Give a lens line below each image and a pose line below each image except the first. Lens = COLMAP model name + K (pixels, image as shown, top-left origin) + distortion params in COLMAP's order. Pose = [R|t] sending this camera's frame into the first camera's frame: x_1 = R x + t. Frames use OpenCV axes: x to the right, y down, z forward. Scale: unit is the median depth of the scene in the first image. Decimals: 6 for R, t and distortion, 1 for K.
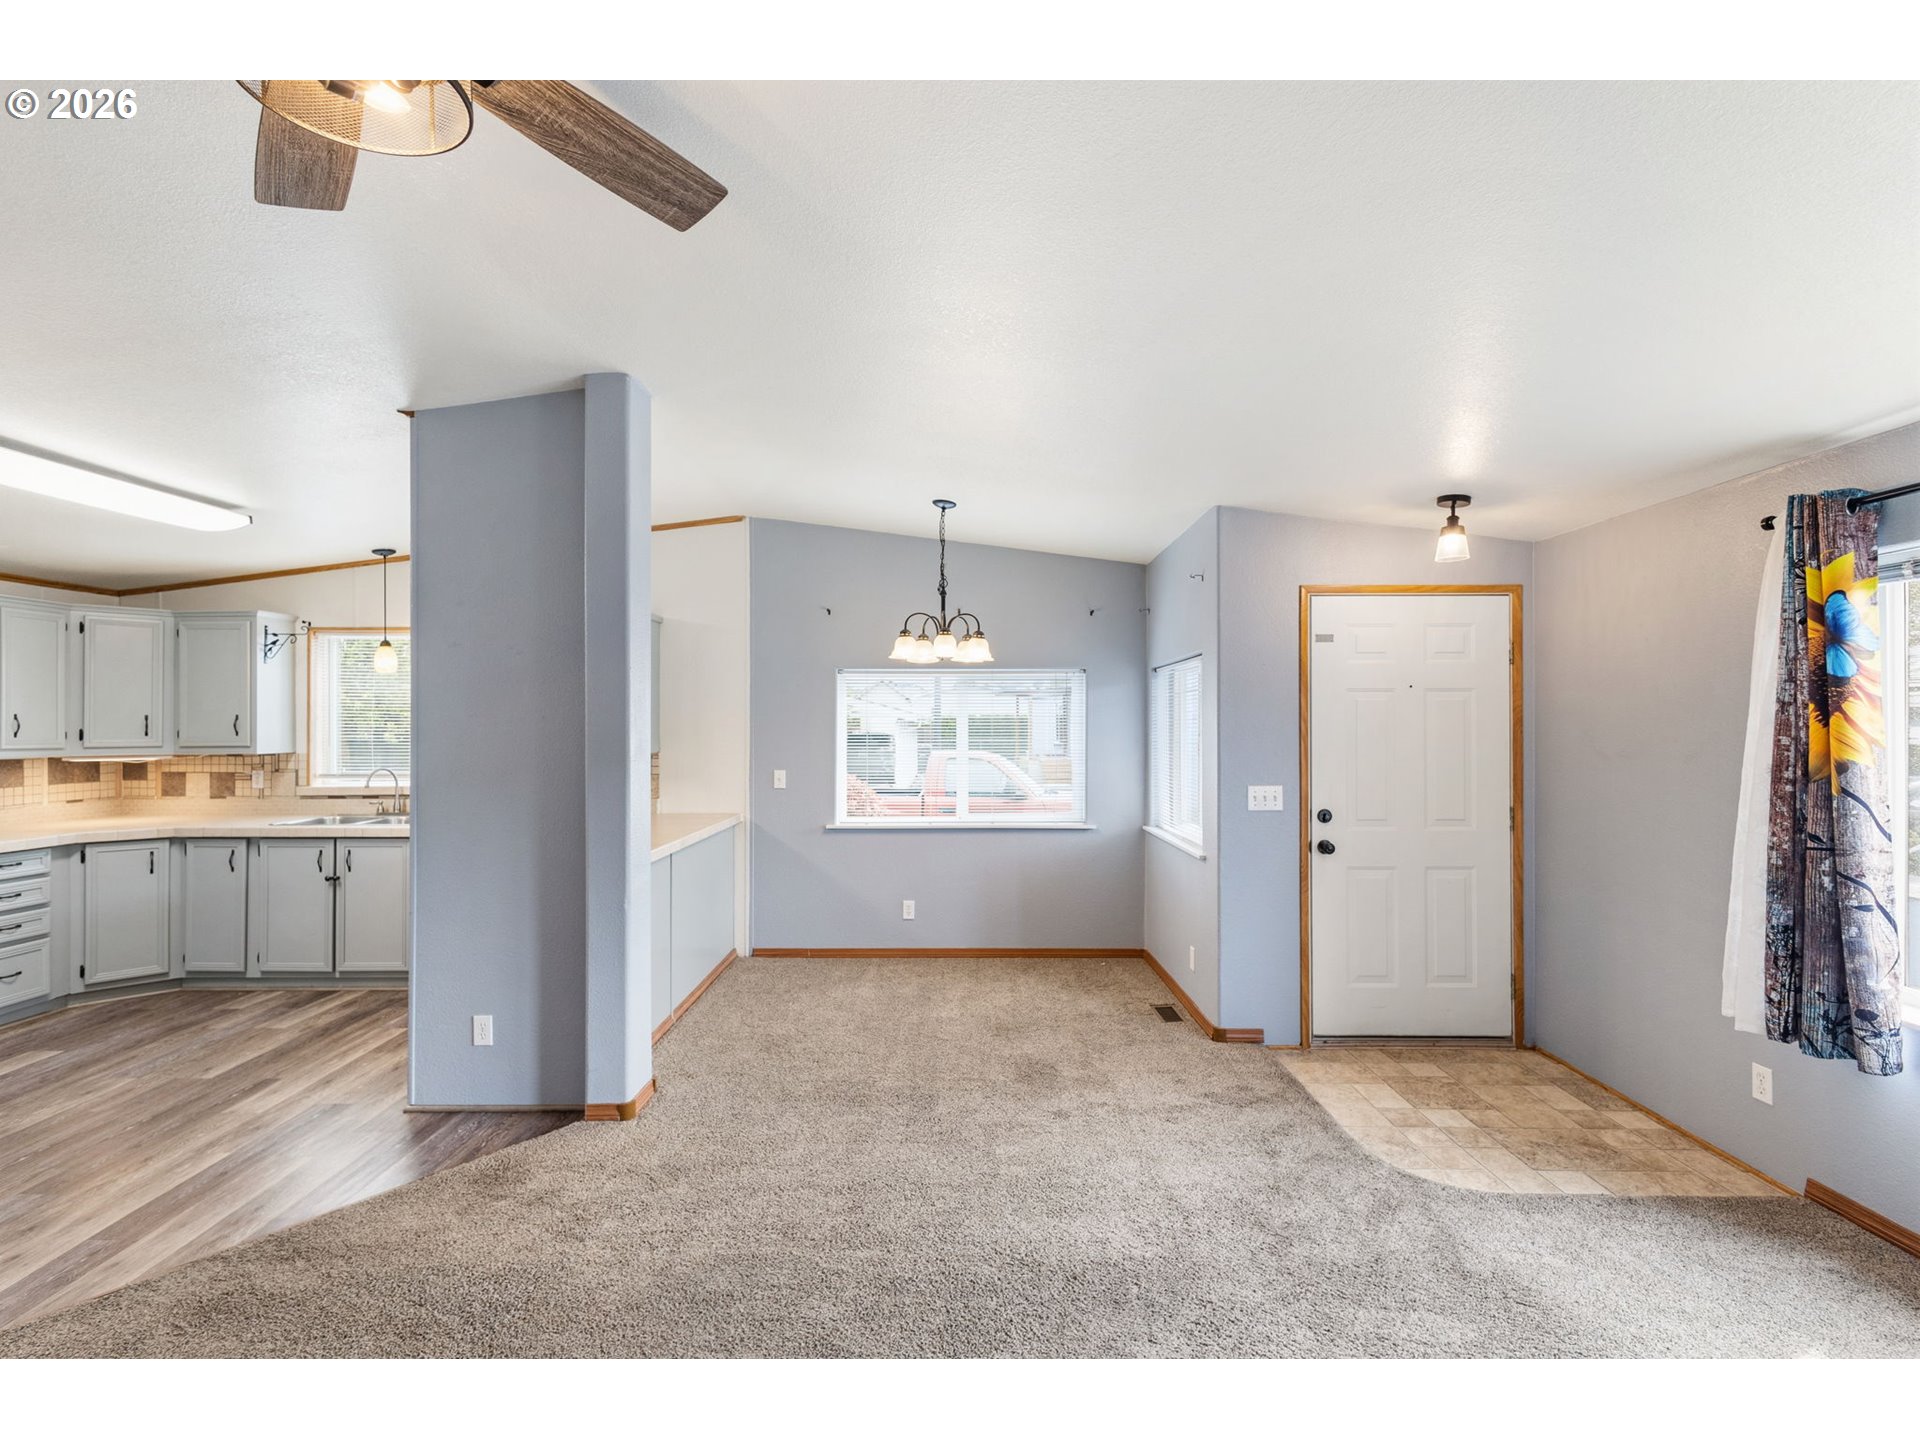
lens RADIAL K [[890.1, 0, 963.5], [0, 890.1, 721.8], [0, 0, 1]] dist [0.006091, -0.002206]
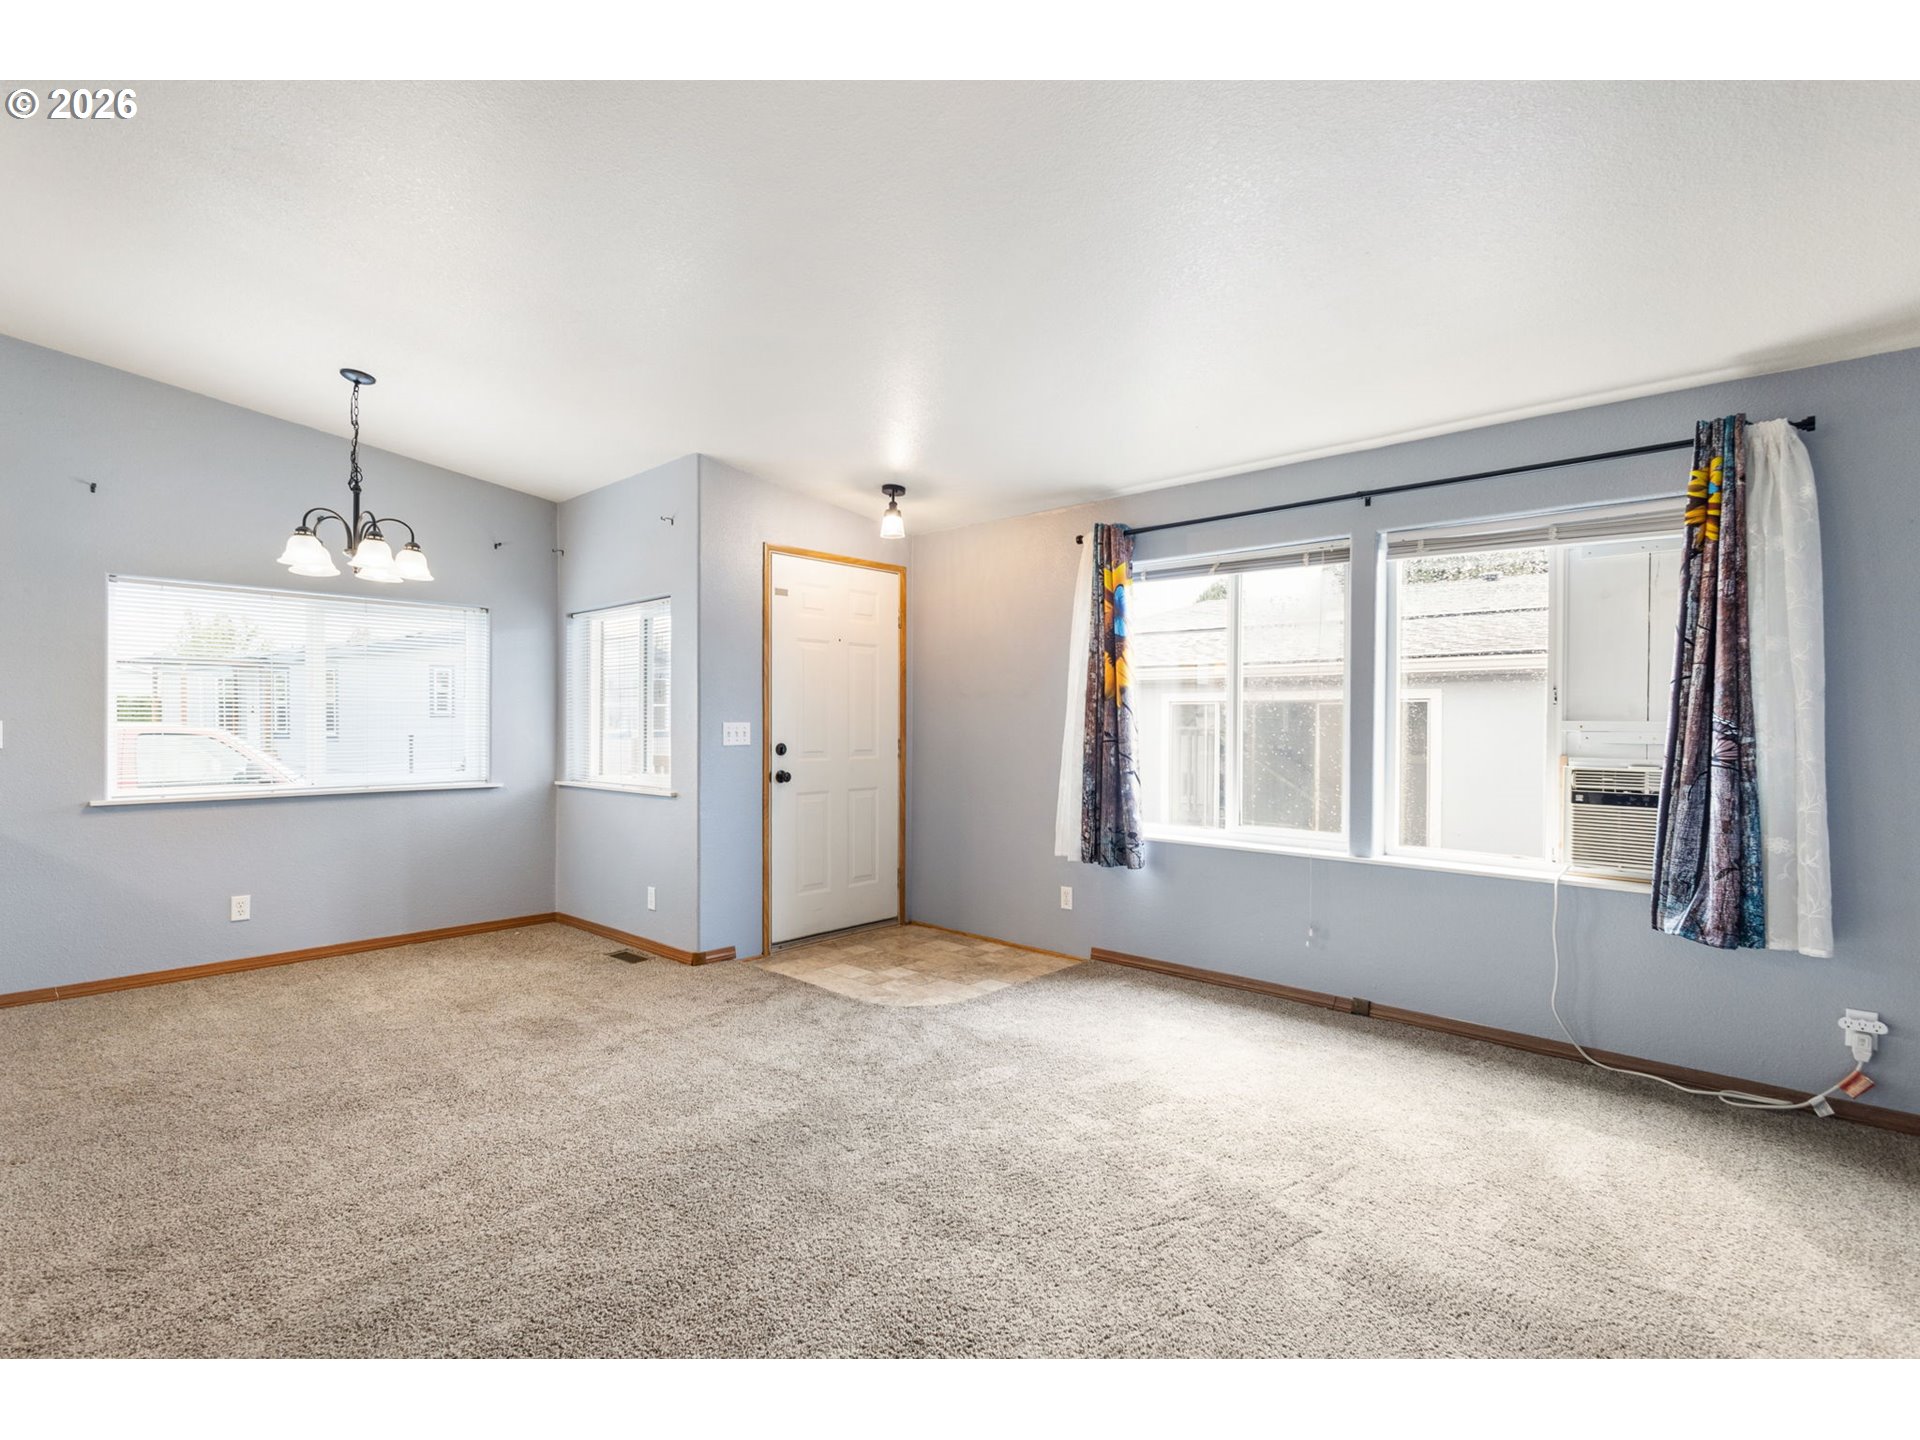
lens RADIAL K [[890.1, 0, 992.7], [0, 890.1, 726.2], [0, 0, 1]] dist [0.006091, -0.002206]
pose [[0.666719, -0.008843, 0.745257, -0.254257], [-0.004477, 0.999864, 0.015869, 0.056015], [-0.745296, -0.013917, 0.666588, 0.041291]]
